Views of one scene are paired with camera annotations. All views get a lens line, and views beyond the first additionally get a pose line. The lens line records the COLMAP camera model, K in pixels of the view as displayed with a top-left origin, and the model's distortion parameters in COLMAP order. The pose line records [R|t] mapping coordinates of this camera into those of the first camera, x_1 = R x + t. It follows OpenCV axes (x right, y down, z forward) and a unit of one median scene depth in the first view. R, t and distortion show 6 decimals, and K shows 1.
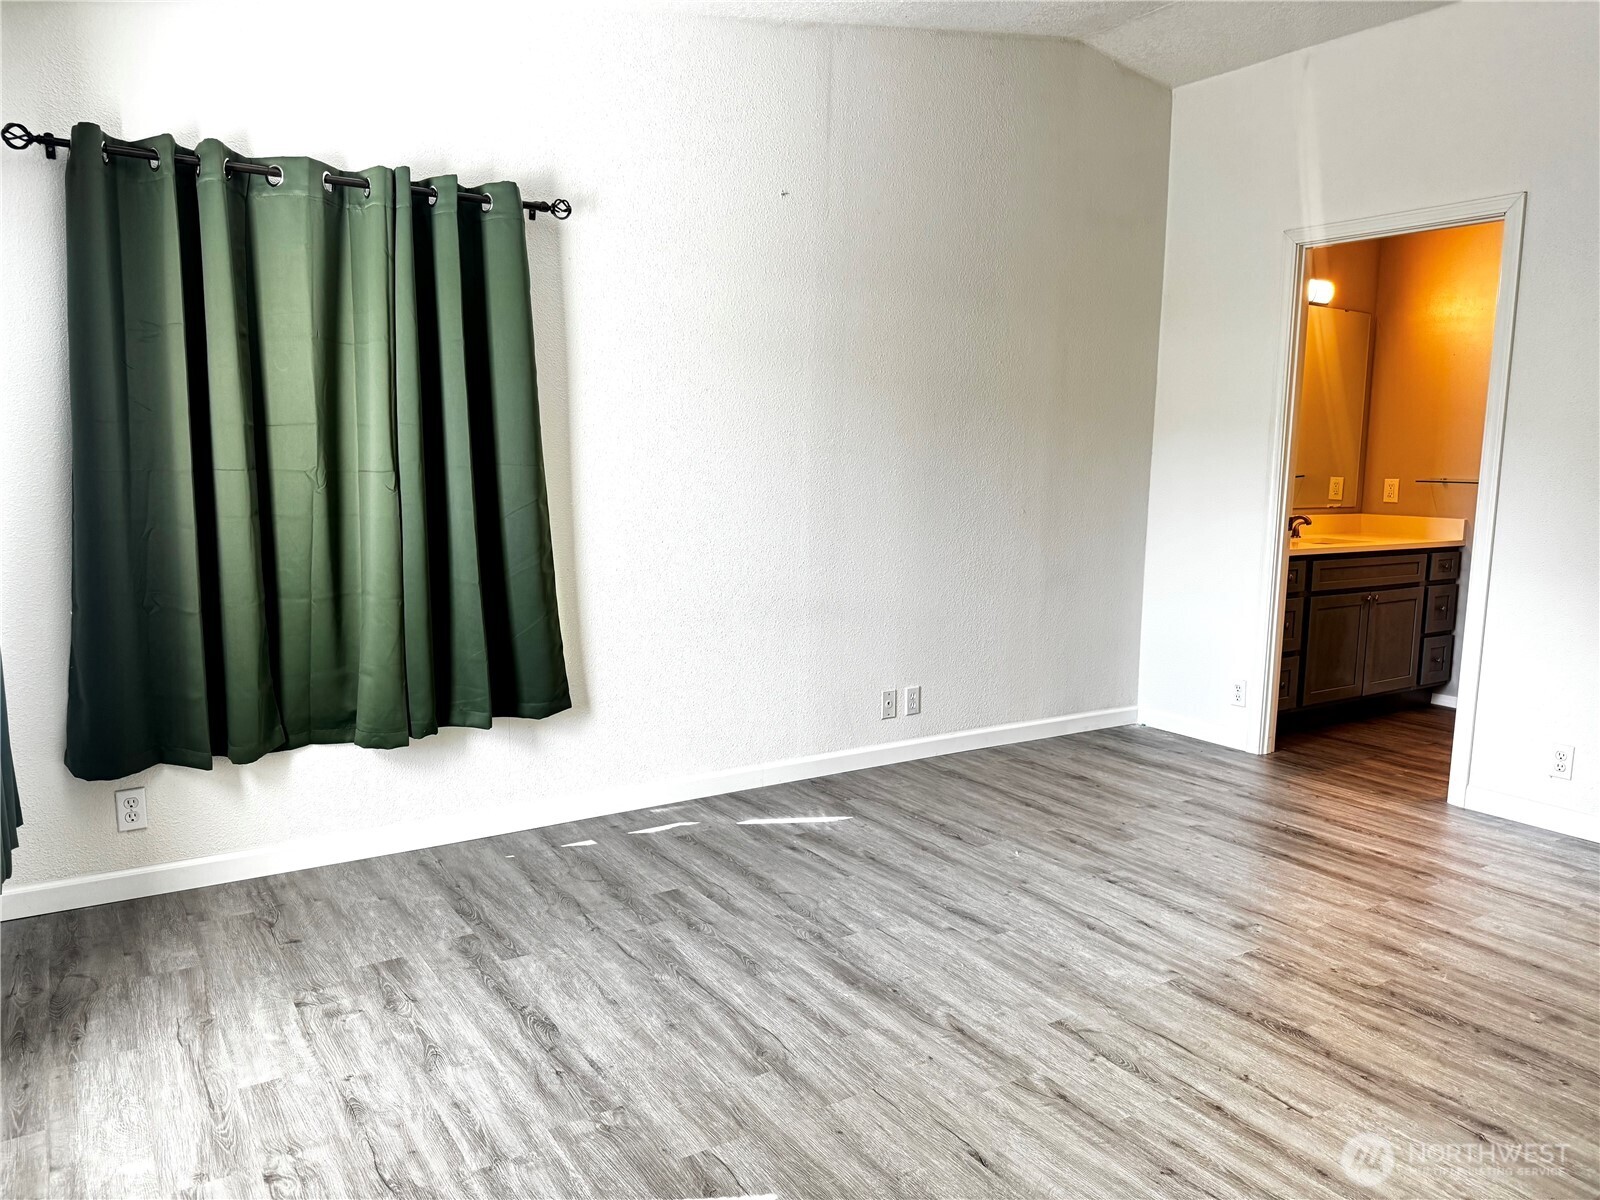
lens RADIAL K [[1124.0, 0, 796.9], [0, 1124.0, 602.4], [0, 0, 1]] dist [0.089663, -0.145253]
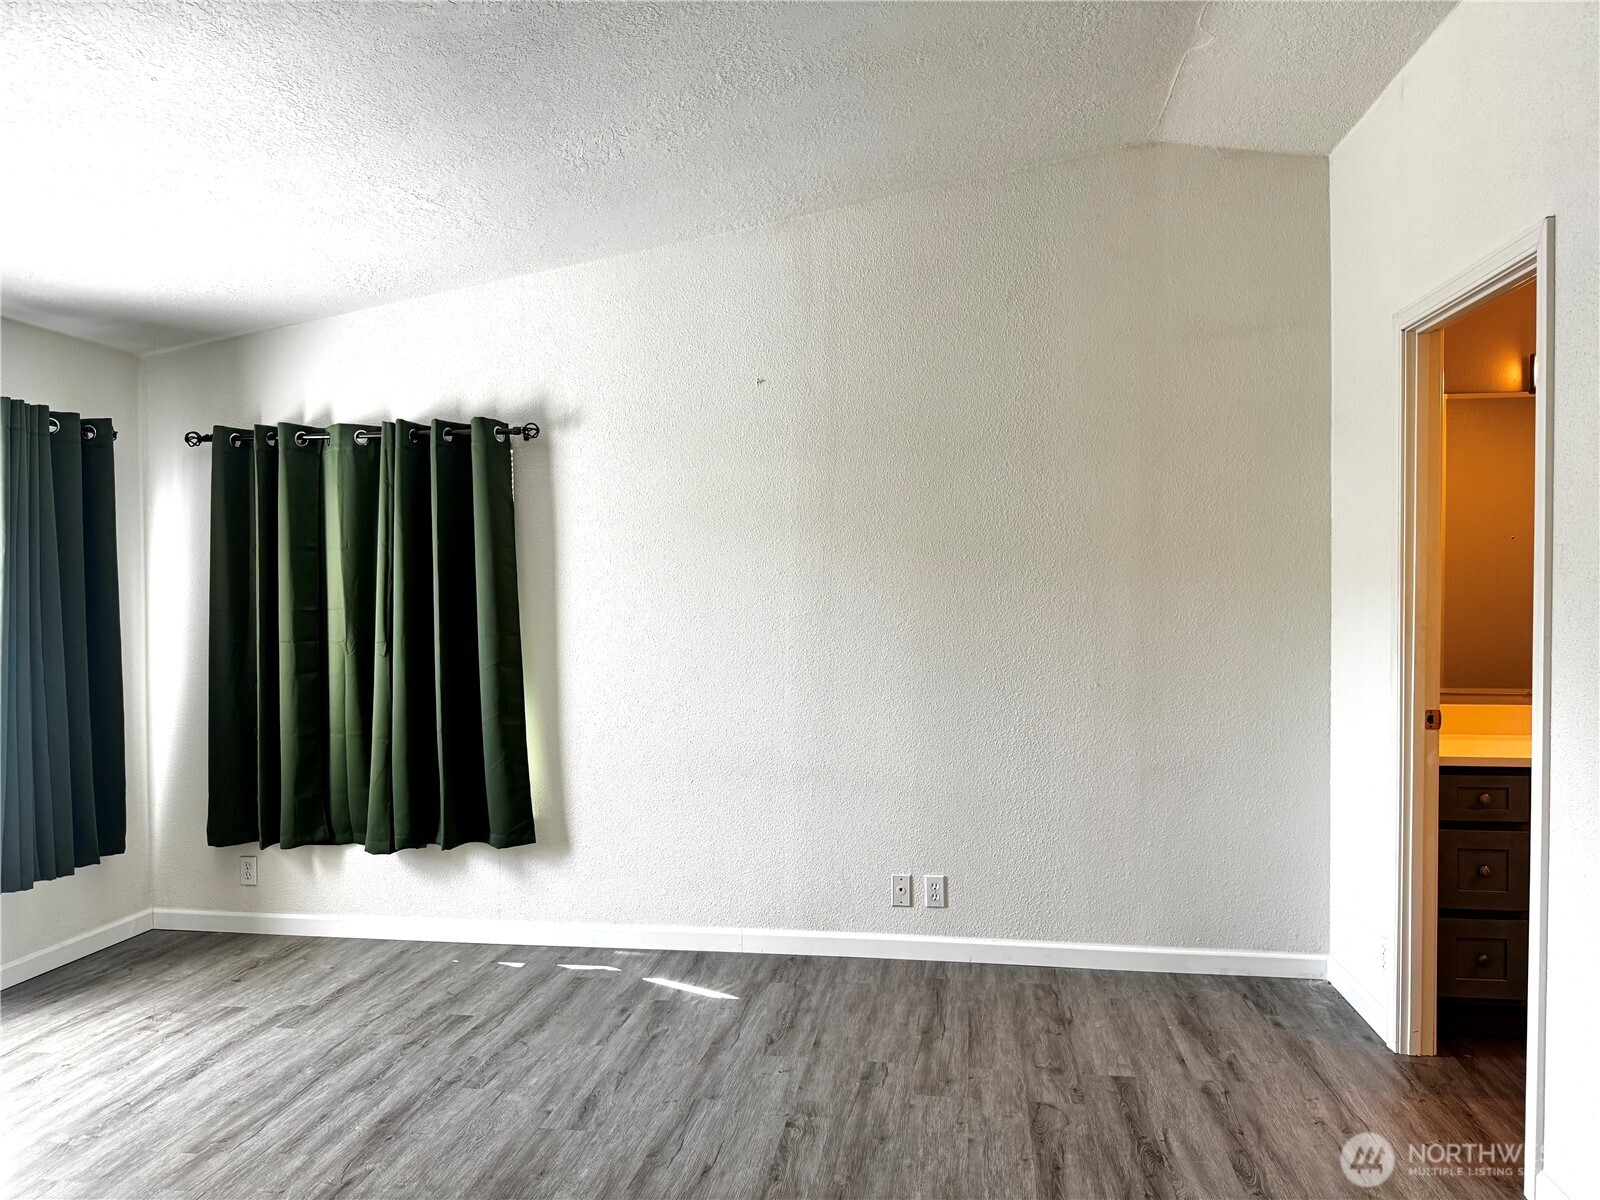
lens RADIAL K [[1141.6, 0, 796.6], [0, 1141.6, 575.9], [0, 0, 1]] dist [0.008360, -0.010397]
pose [[0.746740, -0.025669, -0.664620, 0.820602], [-0.071171, 0.990434, -0.118217, -0.061187], [0.661297, 0.135579, 0.737770, 0.288345]]
